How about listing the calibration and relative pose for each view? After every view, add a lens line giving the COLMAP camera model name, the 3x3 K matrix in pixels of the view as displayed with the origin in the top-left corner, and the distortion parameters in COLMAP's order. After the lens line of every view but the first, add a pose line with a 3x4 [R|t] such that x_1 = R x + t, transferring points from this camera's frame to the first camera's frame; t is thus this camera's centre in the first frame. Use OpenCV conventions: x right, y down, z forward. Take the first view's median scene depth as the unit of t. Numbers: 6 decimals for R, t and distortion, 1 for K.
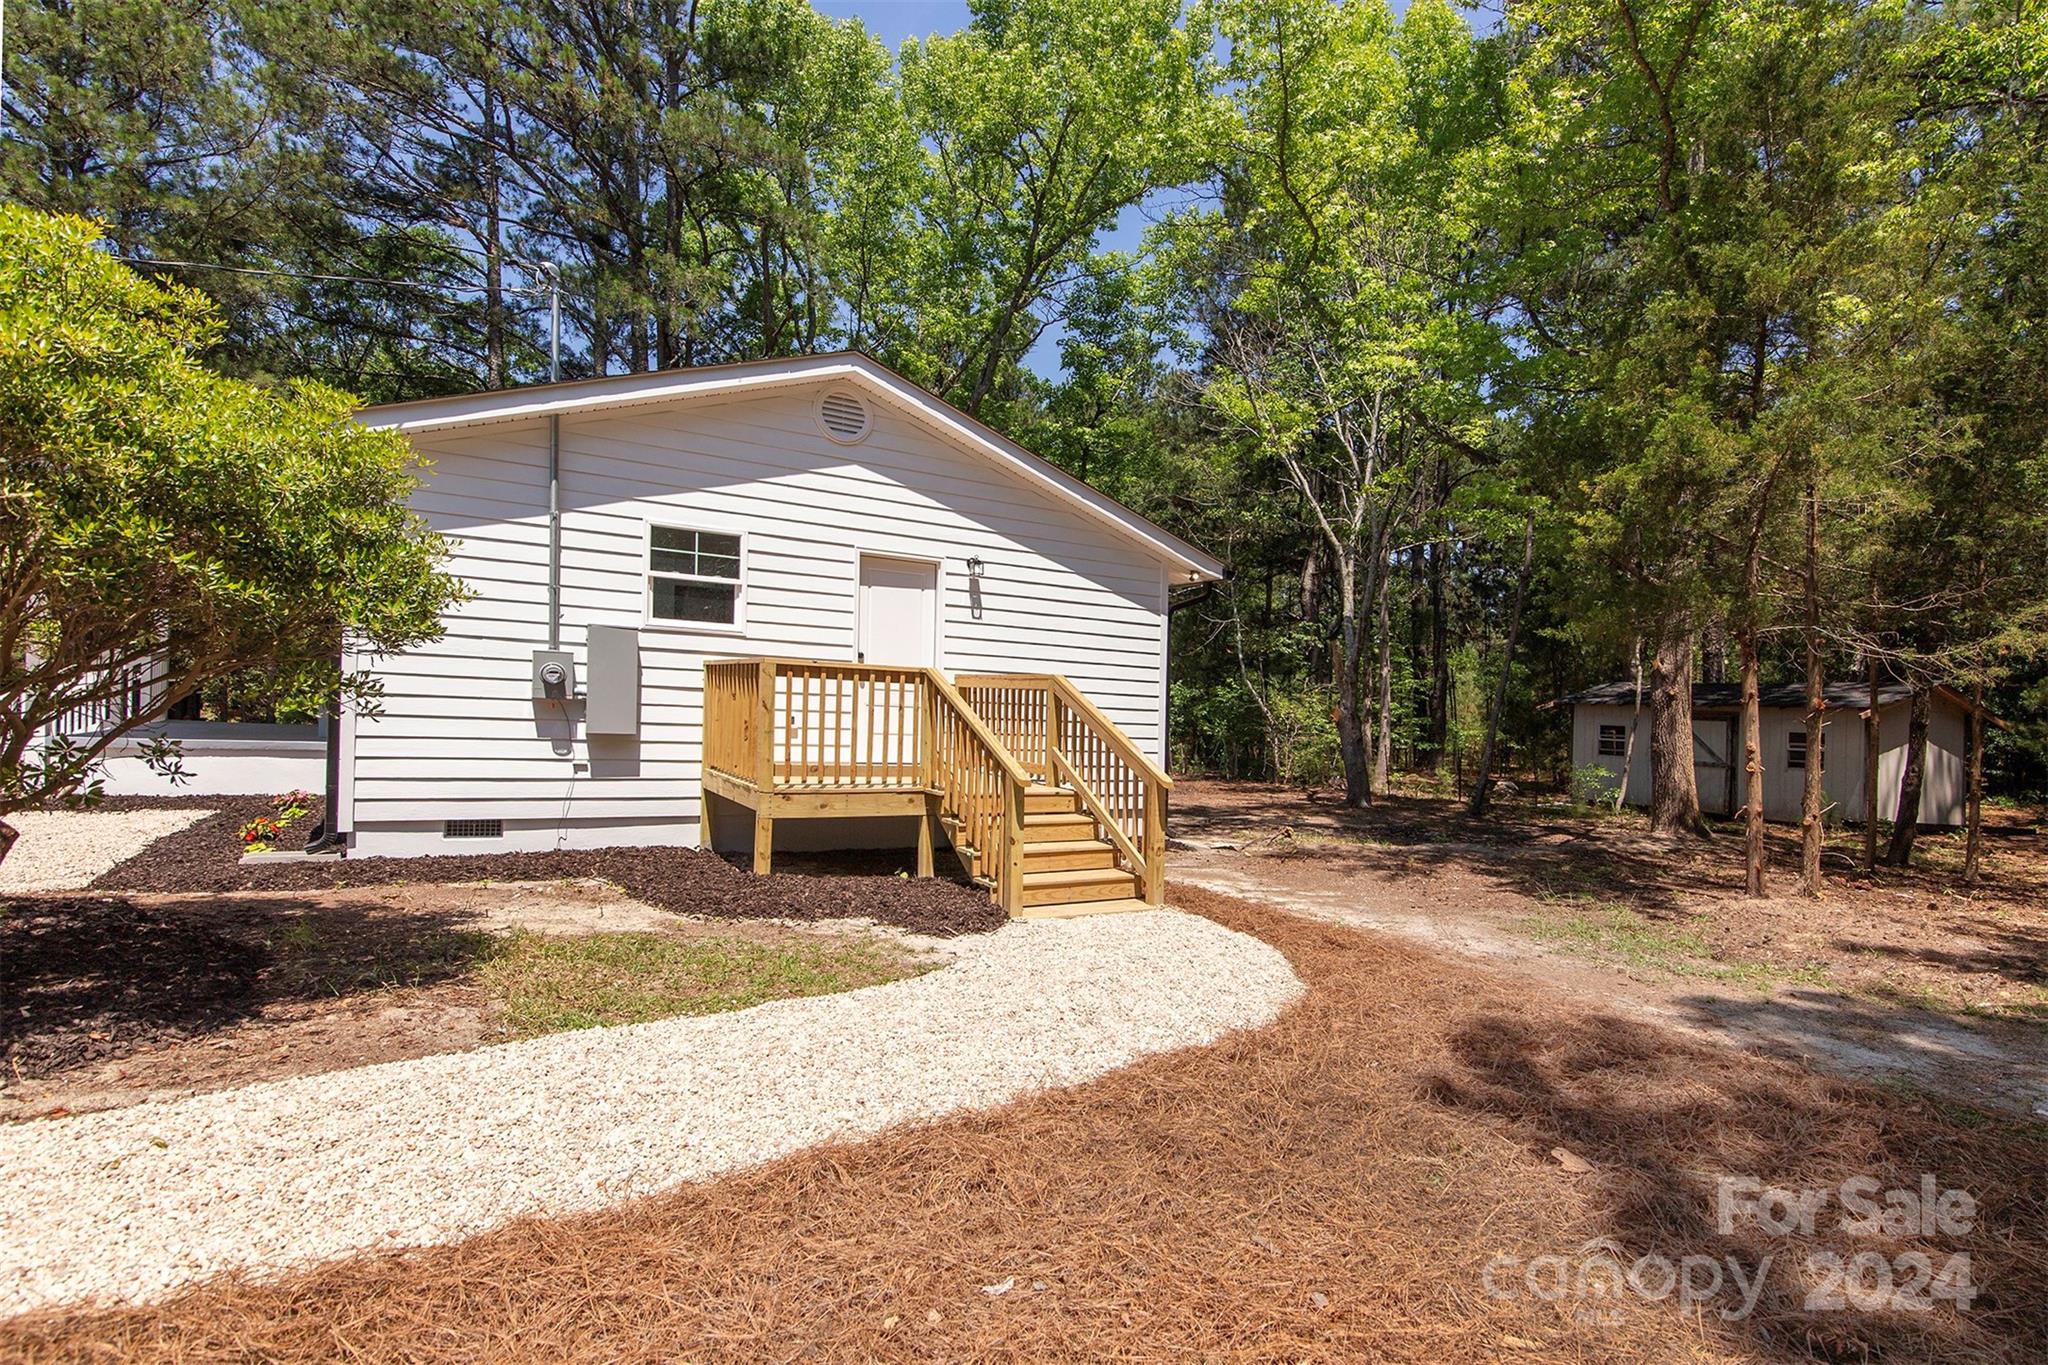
lens RADIAL K [[967.1, 0, 1018.3], [0, 967.1, 707.6], [0, 0, 1]] dist [-0.008595, 0.001047]
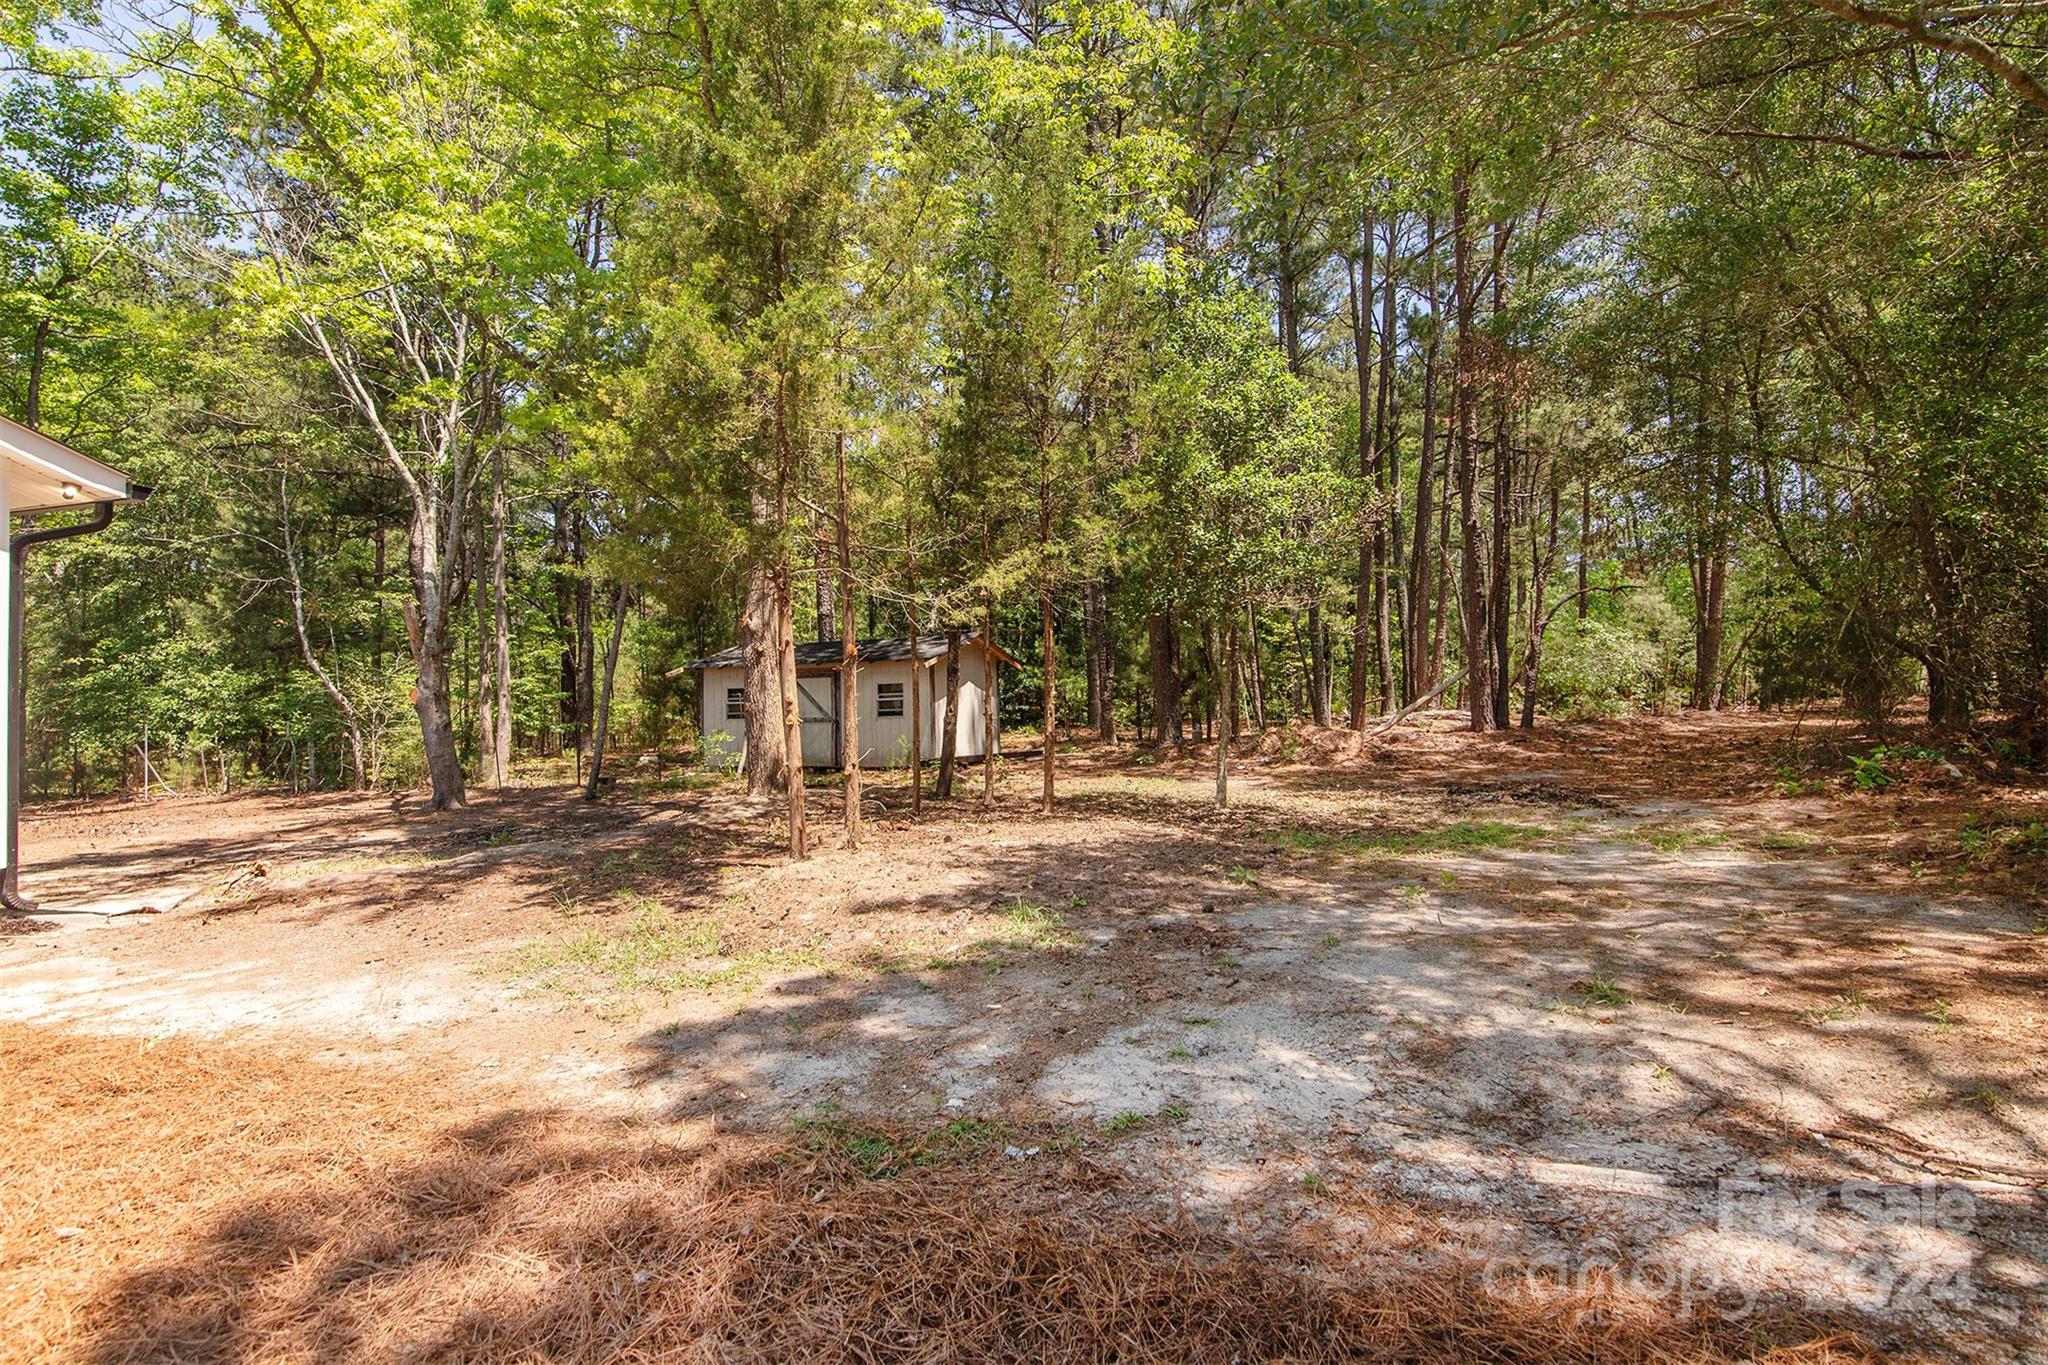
lens RADIAL K [[967.1, 0, 1018.3], [0, 967.1, 707.6], [0, 0, 1]] dist [-0.008595, 0.001047]
pose [[0.724271, -0.074562, 0.685473, 0.191887], [0.060287, 0.997177, 0.044768, 0.014627], [-0.686875, 0.008901, 0.726721, 0.118402]]
